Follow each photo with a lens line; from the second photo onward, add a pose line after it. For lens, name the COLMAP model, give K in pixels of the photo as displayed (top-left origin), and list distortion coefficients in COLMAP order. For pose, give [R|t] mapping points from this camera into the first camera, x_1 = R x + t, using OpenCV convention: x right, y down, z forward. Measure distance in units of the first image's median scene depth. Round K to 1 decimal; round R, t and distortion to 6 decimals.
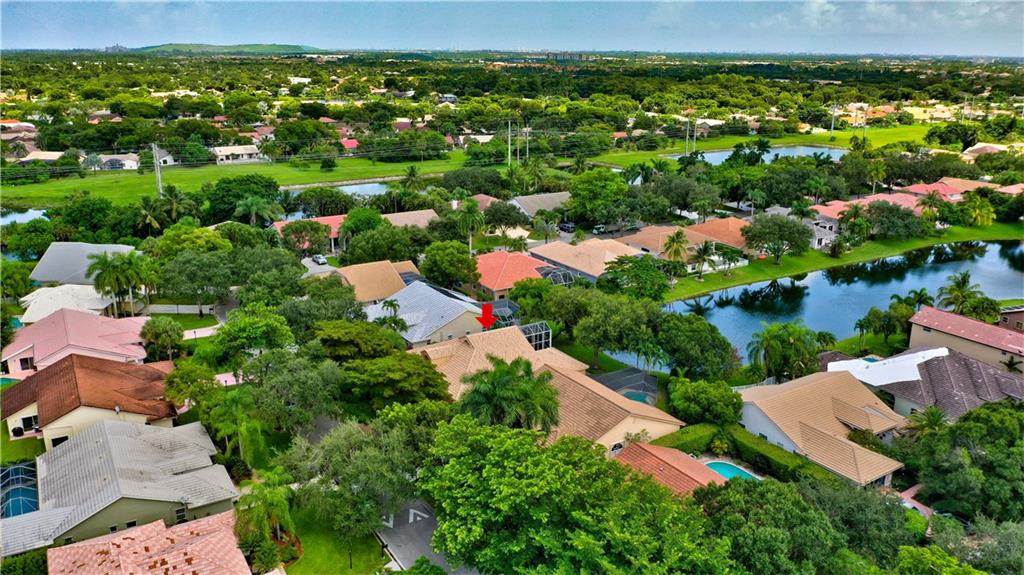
lens RADIAL K [[810.5, 0, 512.0], [0, 810.5, 287.5], [0, 0, 1]] dist [-0.019339, 0.000664]
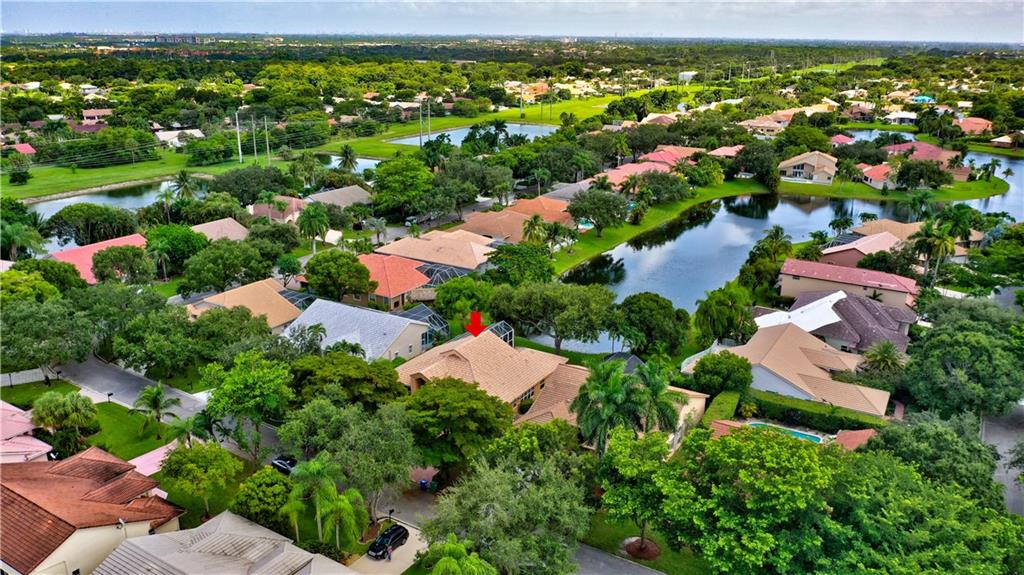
lens RADIAL K [[810.5, 0, 512.0], [0, 810.5, 287.5], [0, 0, 1]] dist [-0.019339, 0.000664]
pose [[0.891690, -0.135486, 0.431894, -0.292883], [0.126269, 0.990730, 0.050097, -0.036327], [-0.434678, 0.009864, 0.900532, 0.105582]]
